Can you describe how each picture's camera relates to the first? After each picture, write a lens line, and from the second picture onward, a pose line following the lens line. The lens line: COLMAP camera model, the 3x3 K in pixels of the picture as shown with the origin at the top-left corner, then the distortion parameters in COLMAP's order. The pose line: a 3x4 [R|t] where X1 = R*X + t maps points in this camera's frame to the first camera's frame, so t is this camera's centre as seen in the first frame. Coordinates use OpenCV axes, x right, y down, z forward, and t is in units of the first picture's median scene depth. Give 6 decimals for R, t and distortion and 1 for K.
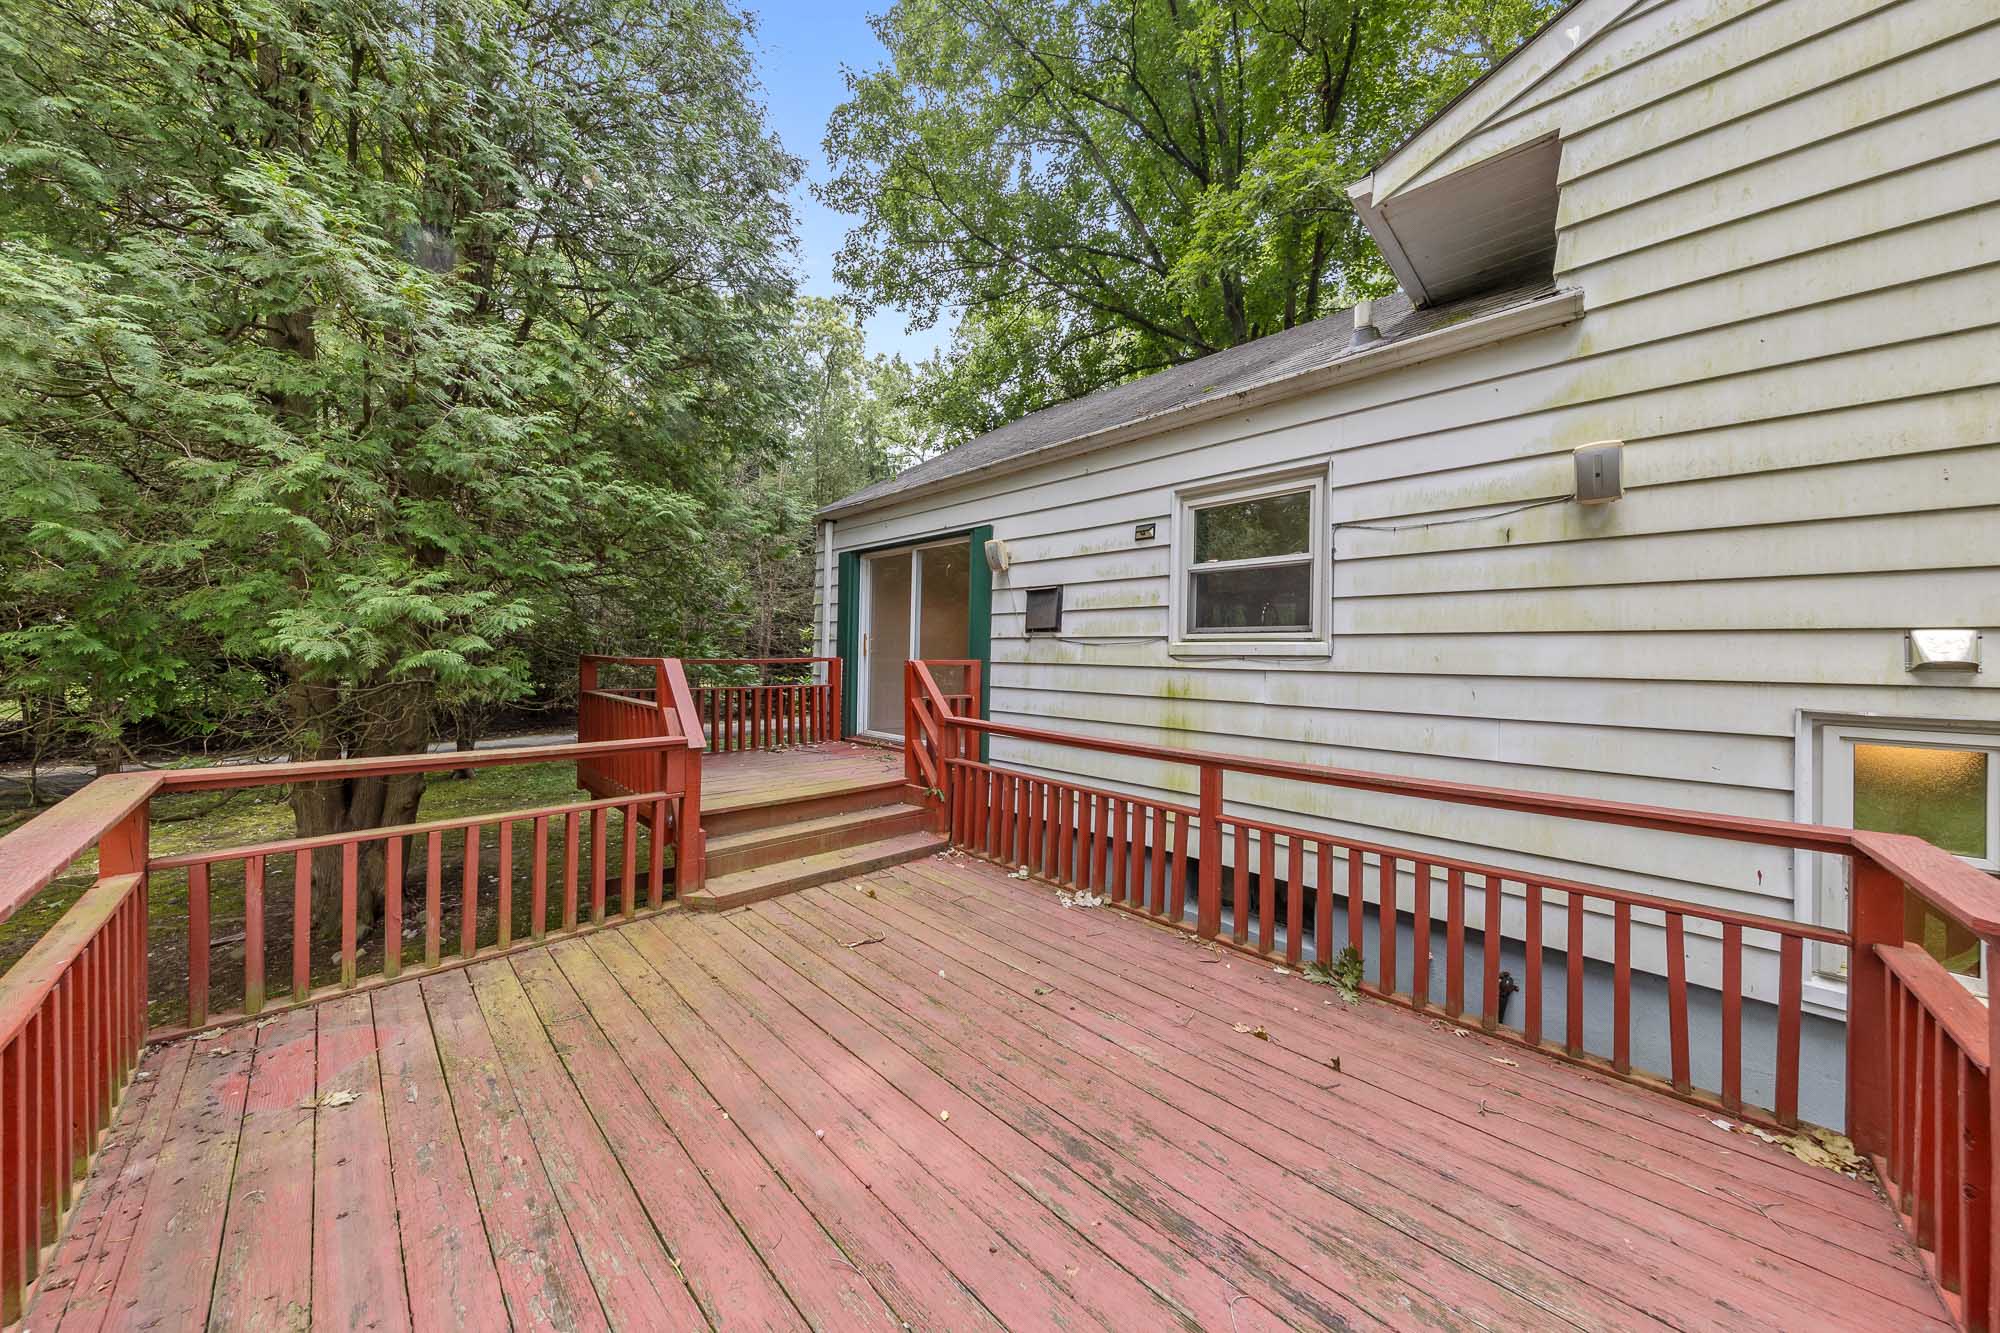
lens RADIAL K [[639.3, 0, 990.8], [0, 639.3, 656.9], [0, 0, 1]] dist [0.008592, -0.000015]
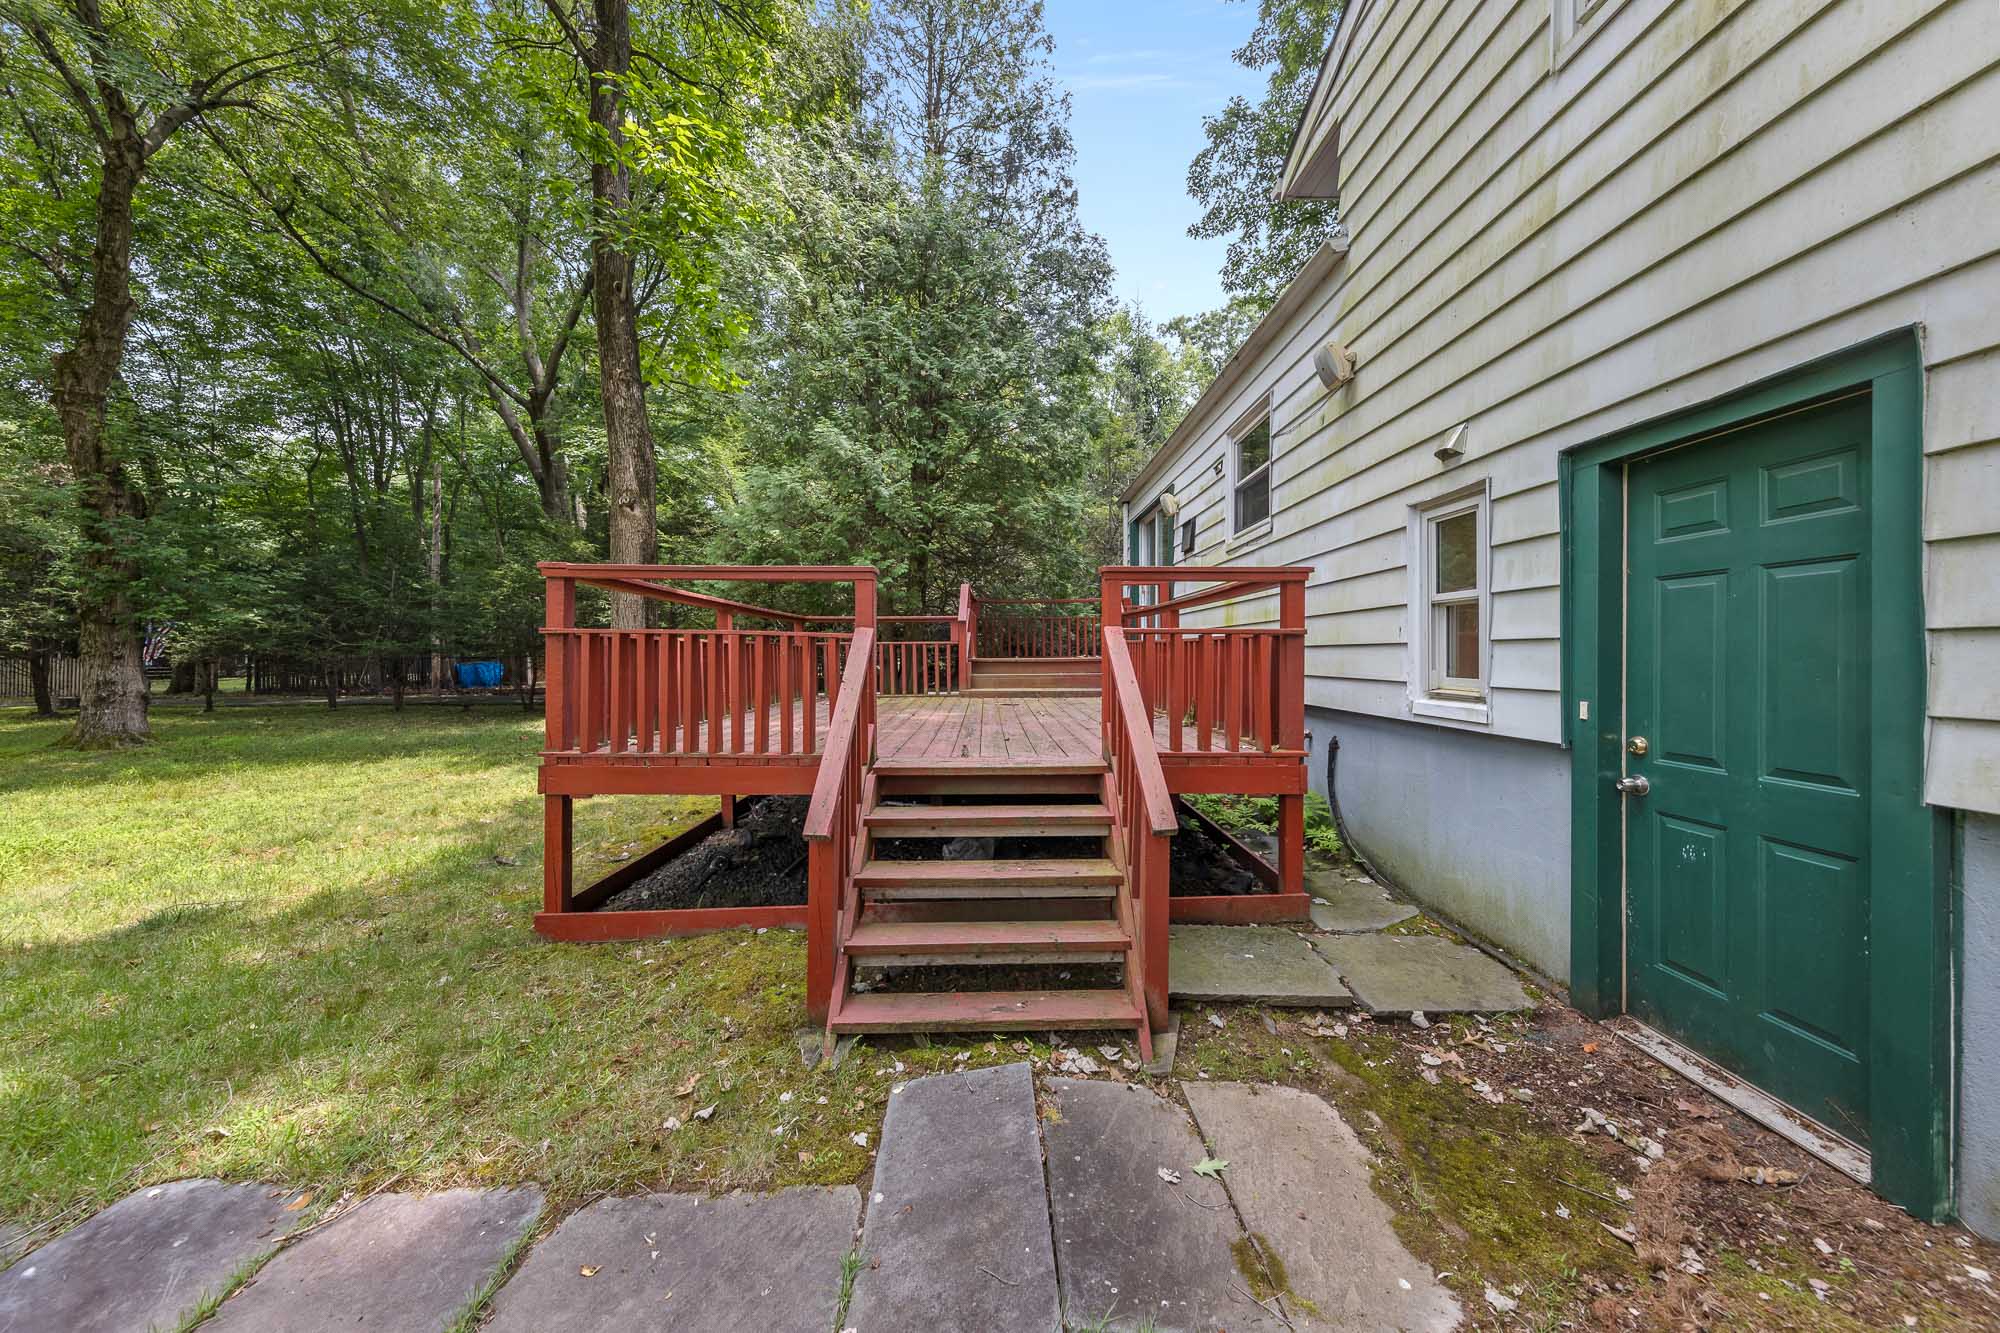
lens RADIAL K [[633.0, 0, 994.3], [0, 633.0, 666.5], [0, 0, 1]] dist [0.007435, -0.000294]
pose [[0.707250, -0.011251, -0.706874, 1.009001], [0.017502, 0.999846, 0.001597, 0.262187], [0.706747, -0.013501, 0.707338, -0.375367]]
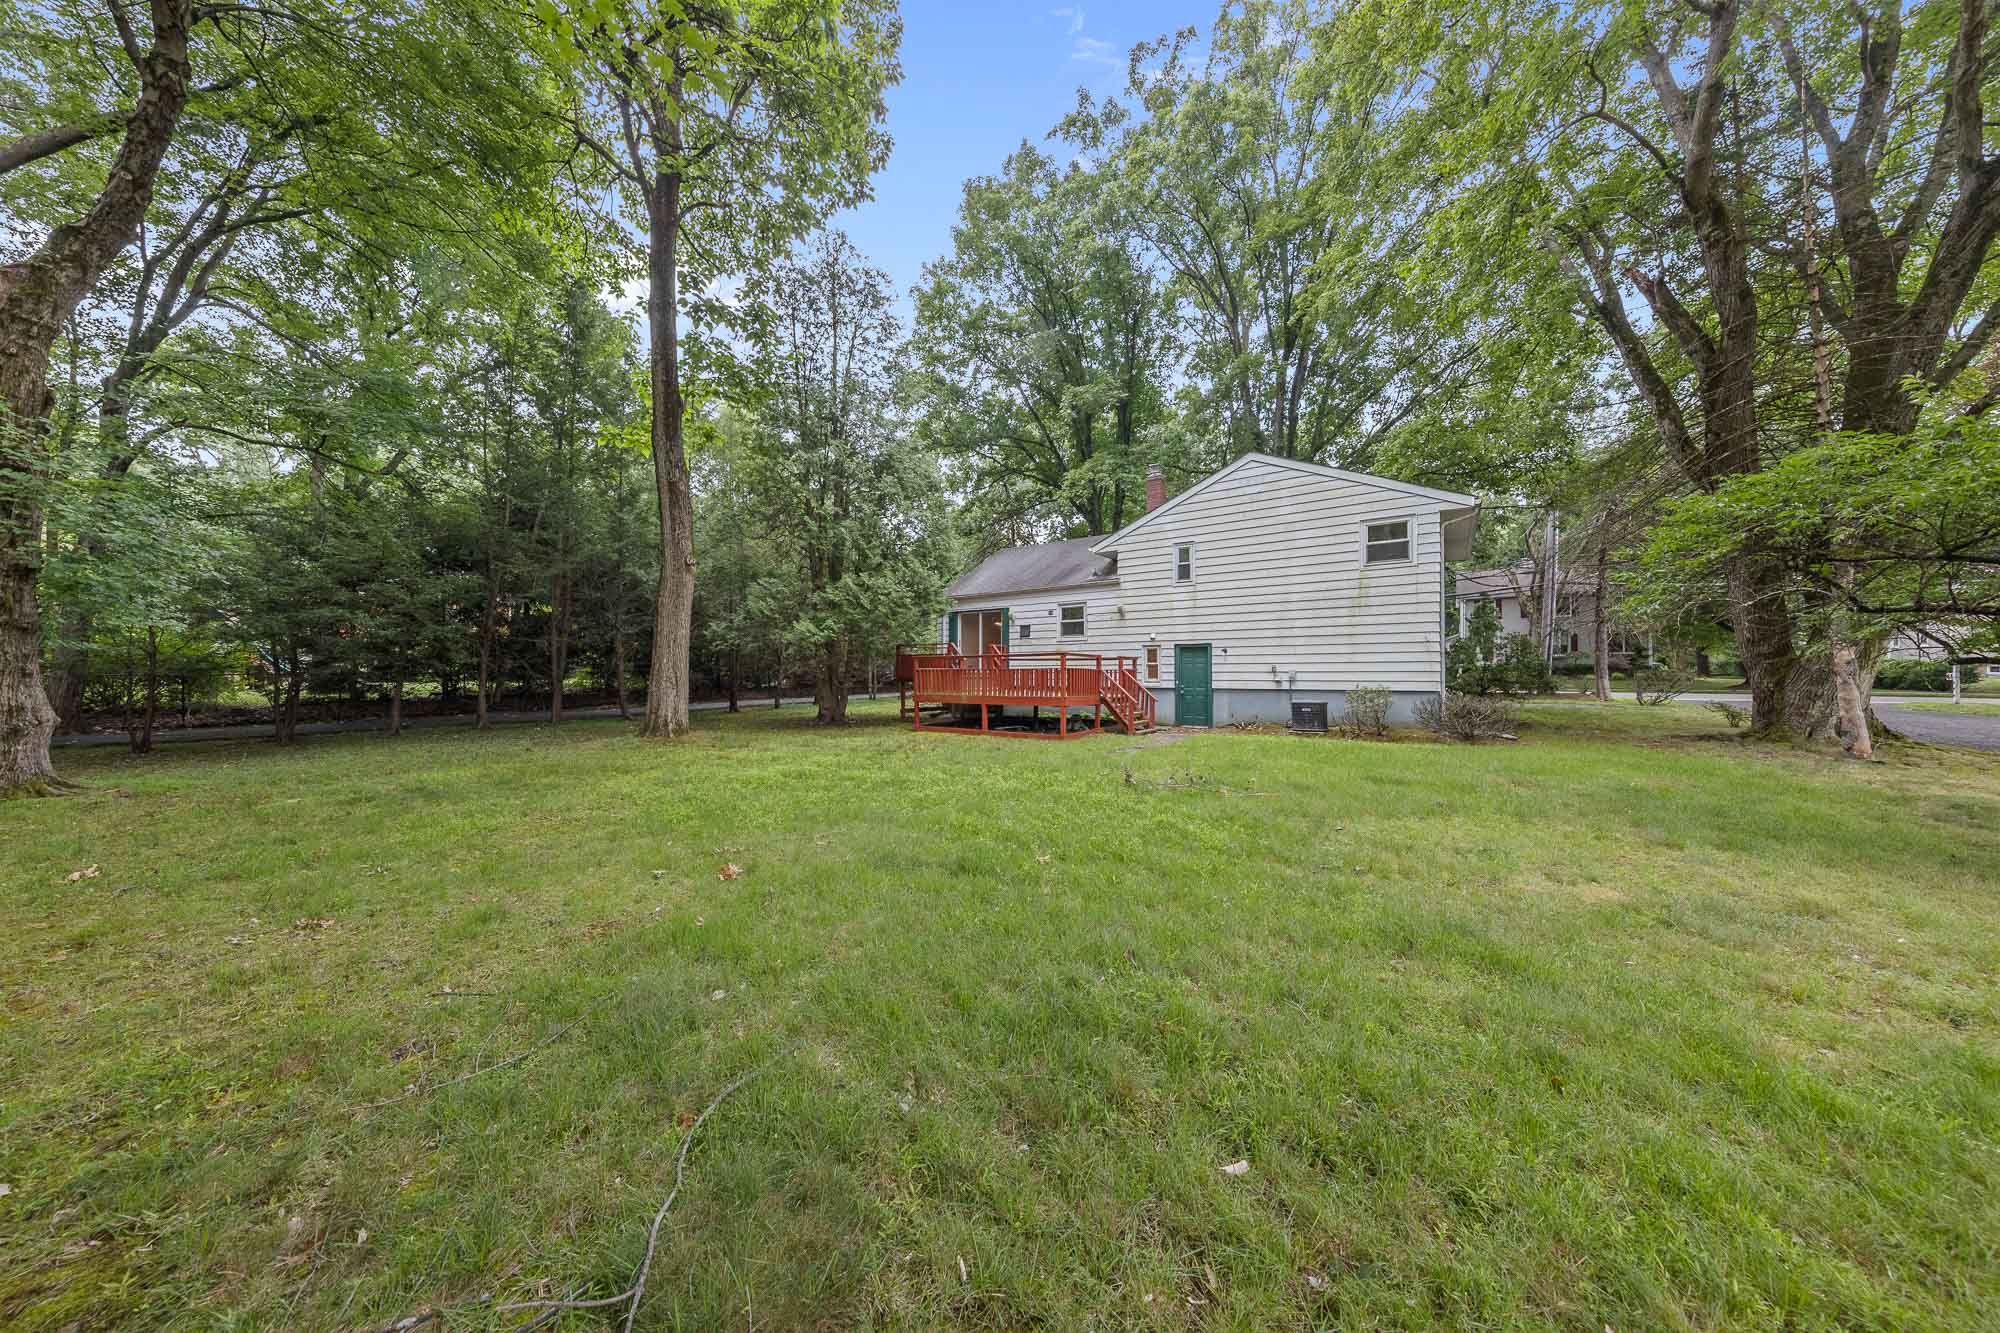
lens RADIAL K [[633.0, 0, 994.3], [0, 633.0, 666.5], [0, 0, 1]] dist [0.007435, -0.000294]
pose [[0.987467, -0.017467, 0.156855, -0.915160], [0.019391, 0.999754, -0.010745, 0.229872], [-0.156628, 0.013652, 0.987563, -3.555832]]
